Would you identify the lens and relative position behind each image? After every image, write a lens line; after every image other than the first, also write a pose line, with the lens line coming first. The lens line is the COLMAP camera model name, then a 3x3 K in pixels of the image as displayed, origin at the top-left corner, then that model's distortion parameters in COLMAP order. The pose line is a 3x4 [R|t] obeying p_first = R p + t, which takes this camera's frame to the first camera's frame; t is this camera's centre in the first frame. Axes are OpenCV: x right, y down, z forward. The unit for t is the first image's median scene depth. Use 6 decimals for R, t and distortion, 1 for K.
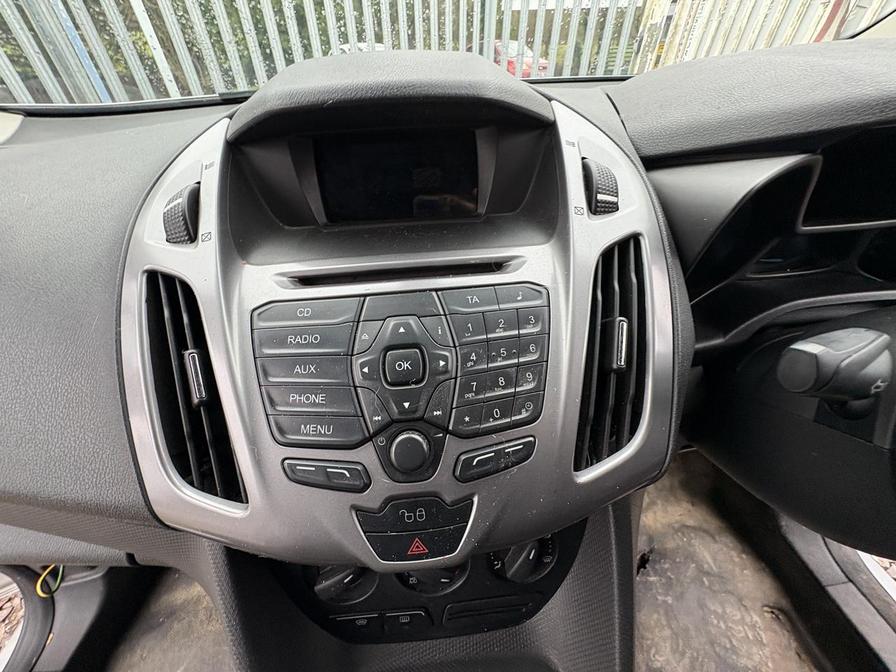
lens RADIAL K [[356.3, 0, 448.0], [0, 356.3, 336.0], [0, 0, 1]] dist [-0.000038, 0.000250]
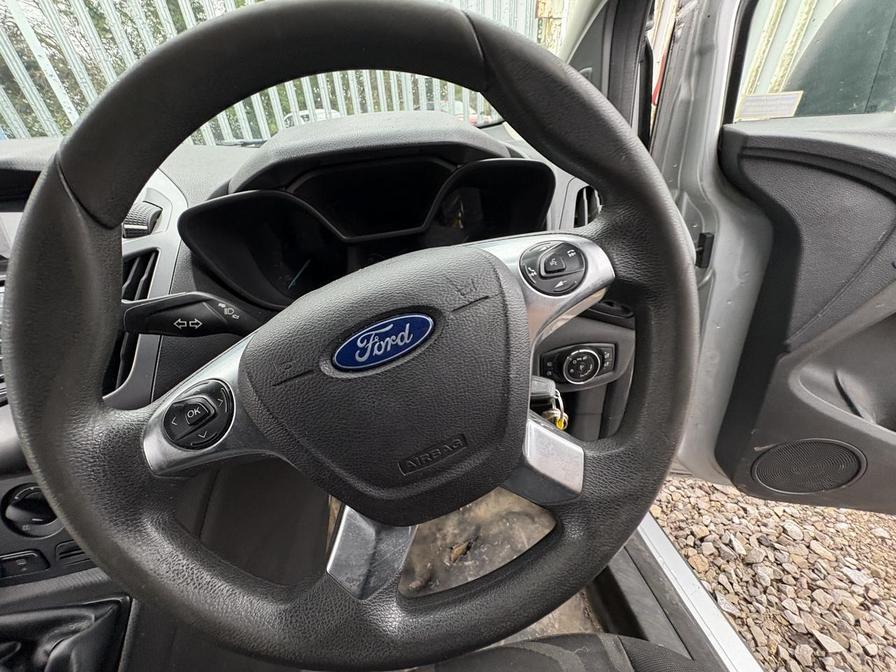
lens RADIAL K [[355.6, 0, 445.8], [0, 355.6, 337.9], [0, 0, 1]] dist [-0.001183, 0.000347]
pose [[0.994224, -0.084589, 0.066057, 1.340763], [0.091246, 0.990246, -0.105296, 0.309479], [-0.056506, 0.110715, 0.992245, -0.378207]]
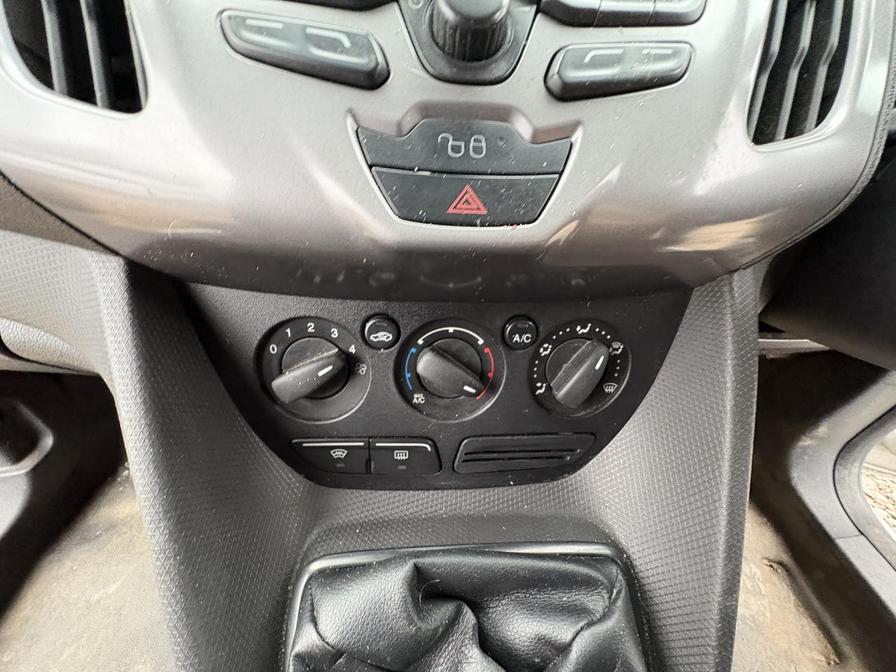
lens RADIAL K [[359.9, 0, 448.7], [0, 359.9, 333.6], [0, 0, 1]] dist [-0.000597, 0.000079]
pose [[0.995270, 0.087718, 0.041756, -0.079737], [-0.089693, 0.994810, 0.048037, 0.513810], [-0.037326, -0.051555, 0.997972, 0.303767]]
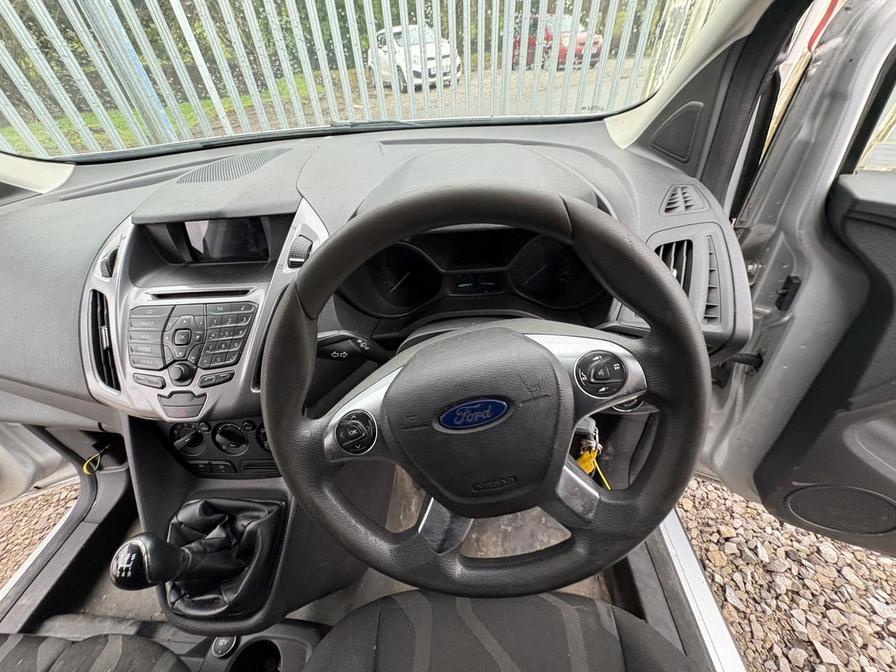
lens RADIAL K [[352.1, 0, 446.4], [0, 352.1, 335.9], [0, 0, 1]] dist [0.000296, -0.000014]
pose [[0.992647, 0.049916, -0.110274, 1.286664], [-0.044445, 0.997682, 0.051521, -0.084216], [0.112591, -0.046241, 0.992565, -0.759965]]
